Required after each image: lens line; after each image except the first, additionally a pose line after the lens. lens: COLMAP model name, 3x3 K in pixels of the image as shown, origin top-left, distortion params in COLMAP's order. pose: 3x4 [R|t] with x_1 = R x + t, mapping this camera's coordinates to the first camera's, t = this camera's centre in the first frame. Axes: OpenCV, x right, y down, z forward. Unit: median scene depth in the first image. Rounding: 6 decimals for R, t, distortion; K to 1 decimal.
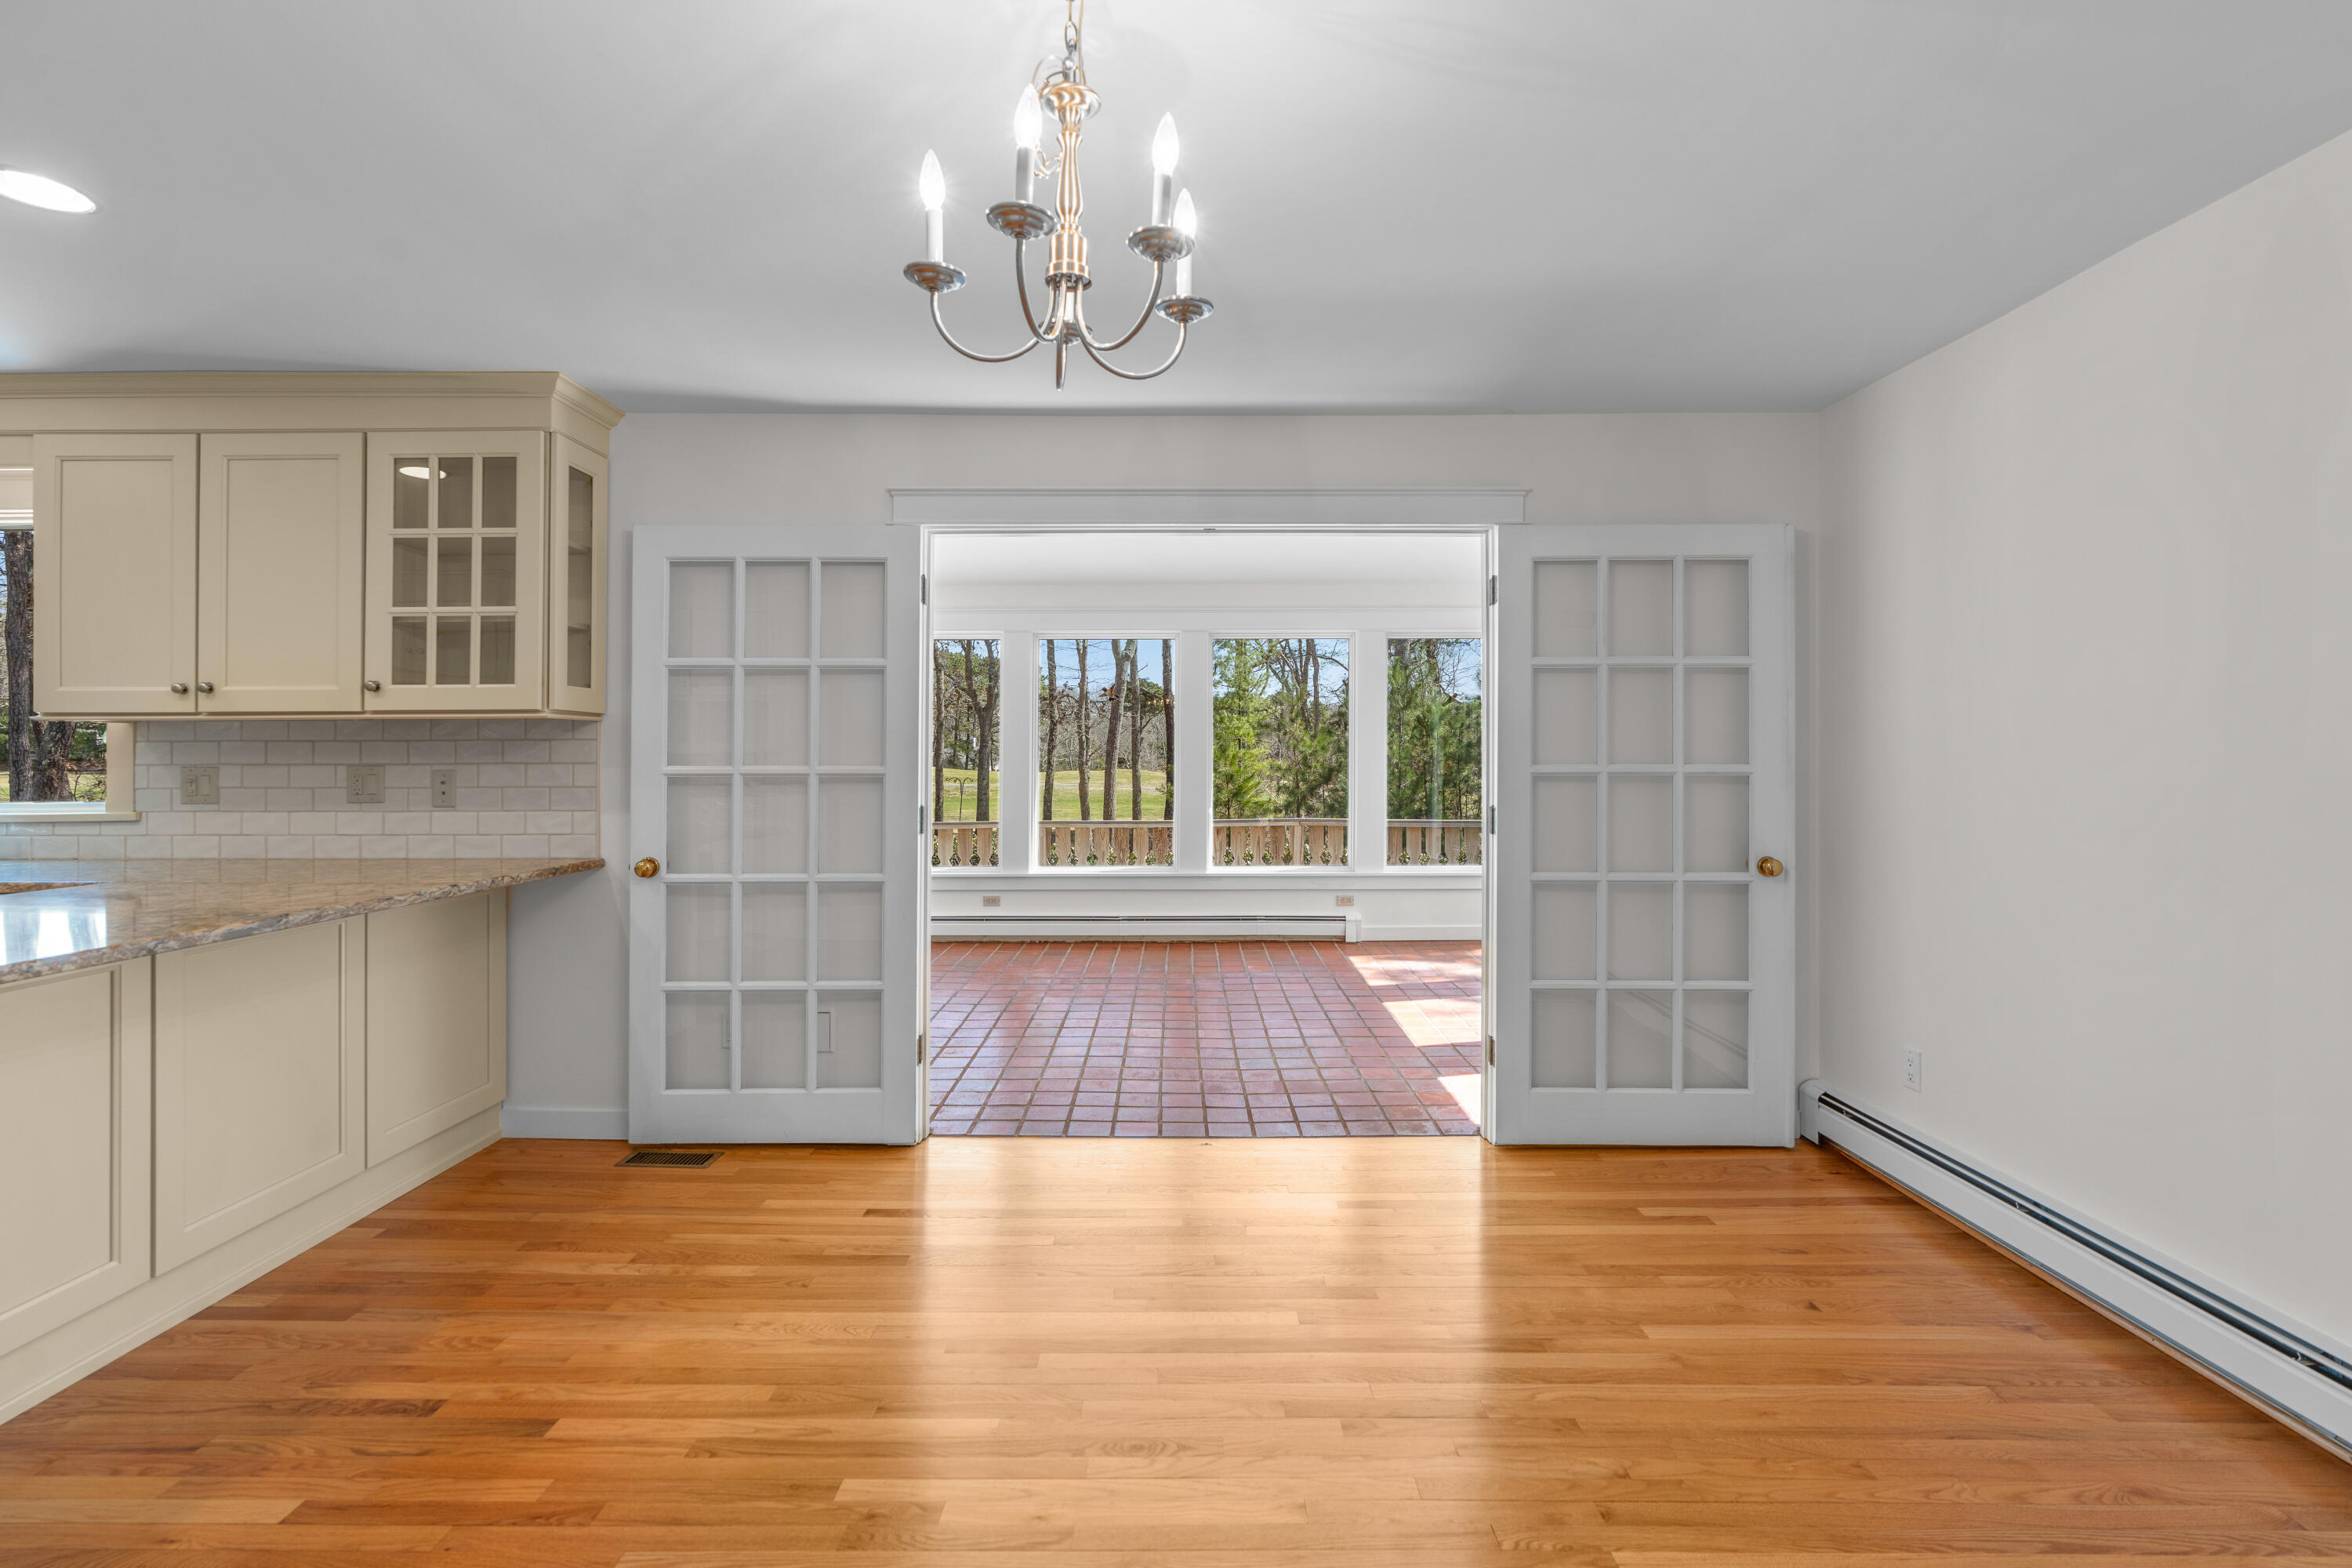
lens RADIAL K [[1093.2, 0, 1166.8], [0, 1093.2, 755.6], [0, 0, 1]] dist [0.001449, 0.000270]
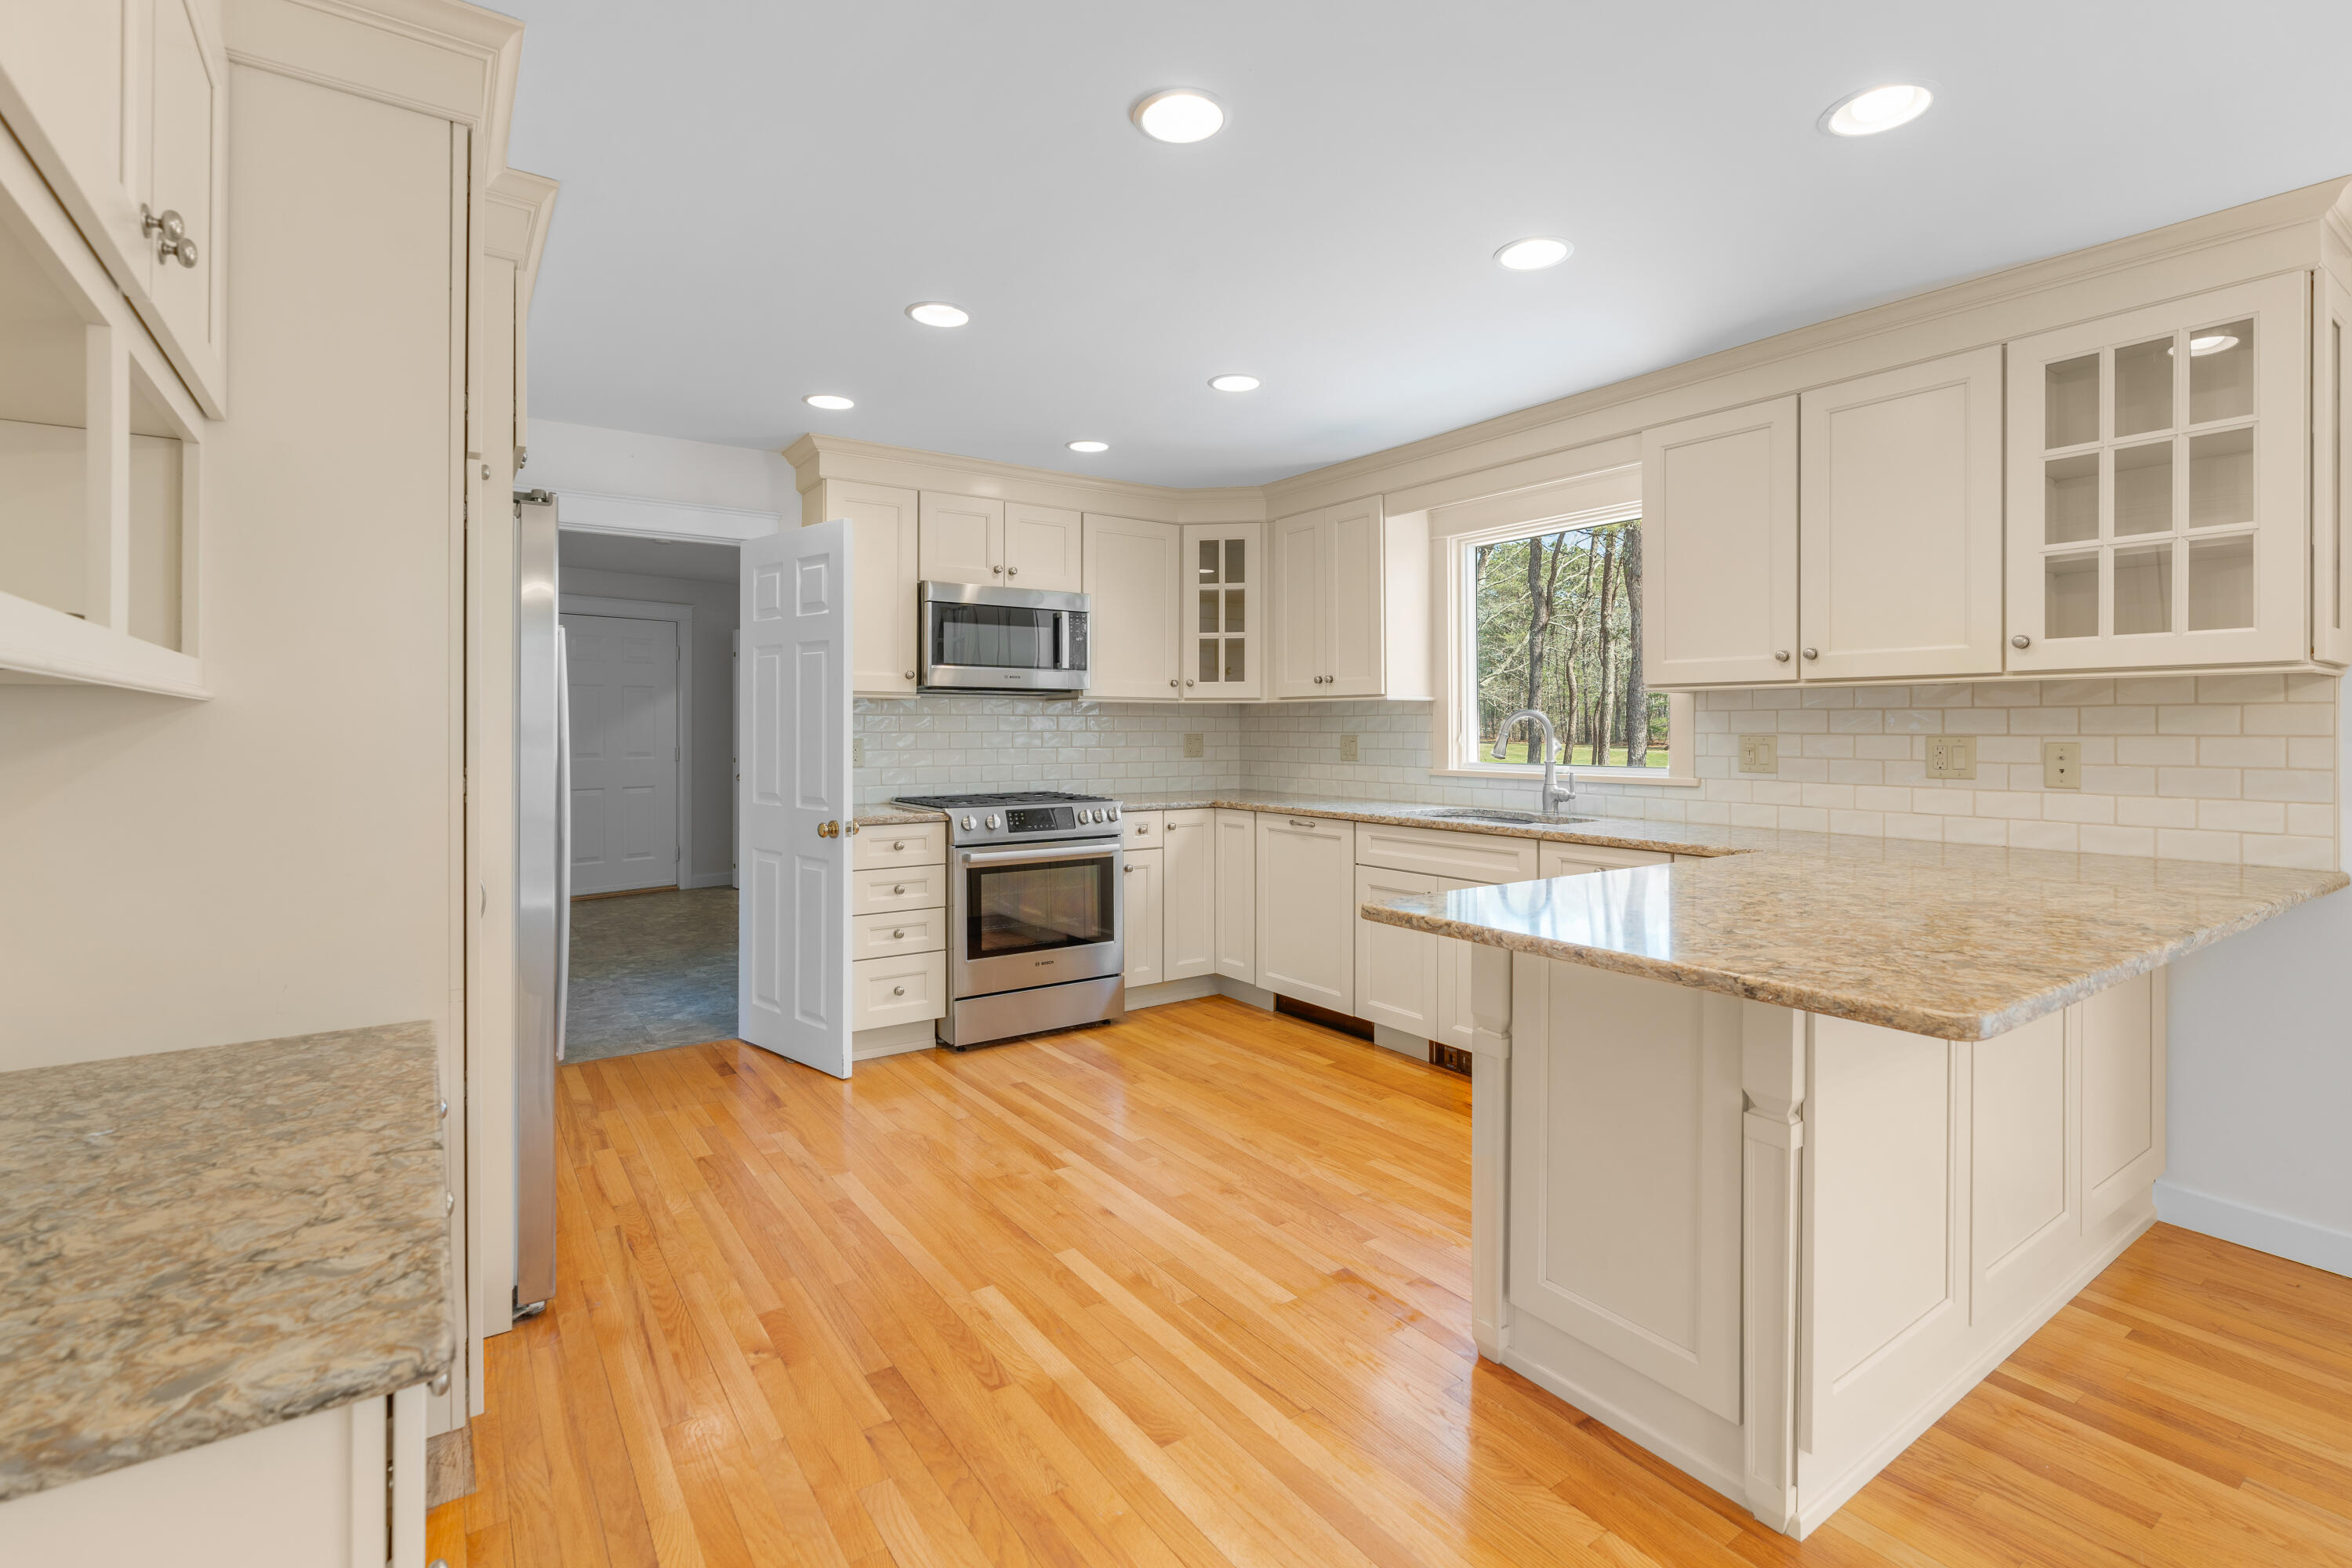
lens RADIAL K [[1076.4, 0, 1178.6], [0, 1076.4, 725.5], [0, 0, 1]] dist [-0.003611, 0.000502]
pose [[0.577877, 0.002331, -0.816121, -0.403695], [-0.004090, 0.999992, -0.000039, 0.003387], [0.816114, 0.003360, 0.577881, -0.001345]]
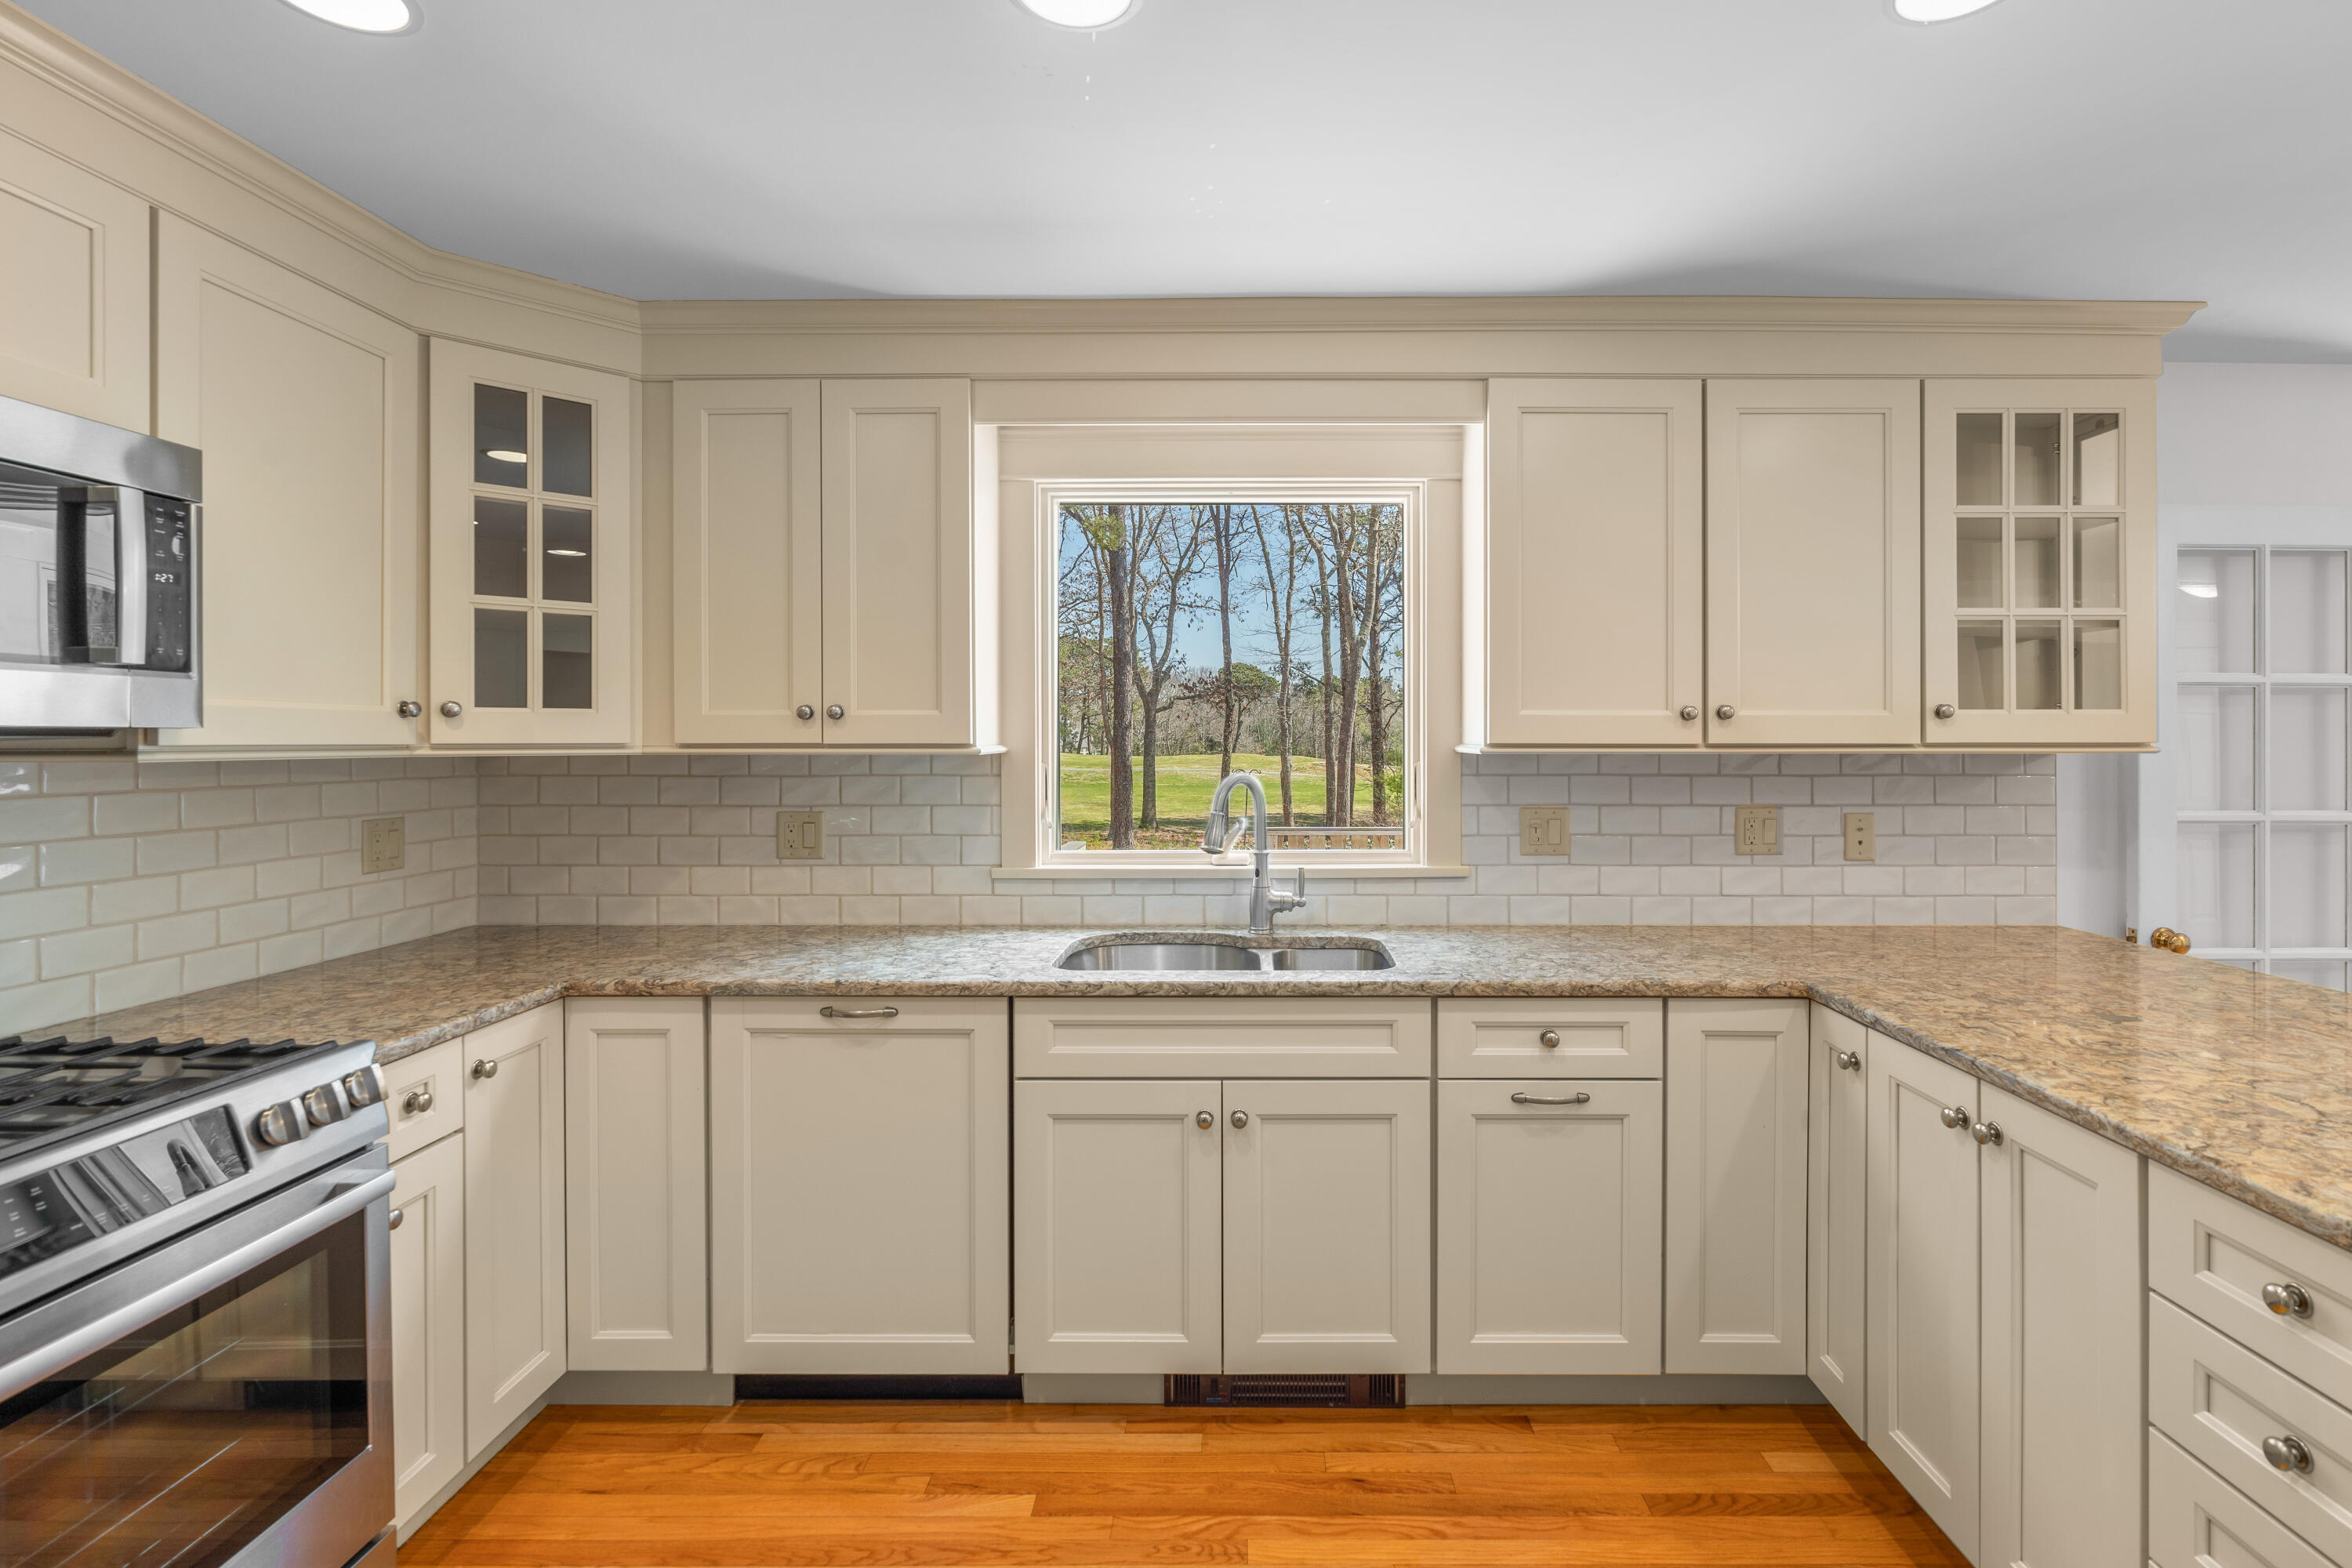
lens RADIAL K [[1105.0, 0, 1240.5], [0, 1105.0, 733.2], [0, 0, 1]] dist [-0.011285, 0.000277]
pose [[0.999988, 0.003488, 0.003520, -1.152745], [-0.003472, 0.999984, -0.004512, -0.040450], [-0.003536, 0.004500, 0.999984, 0.221786]]
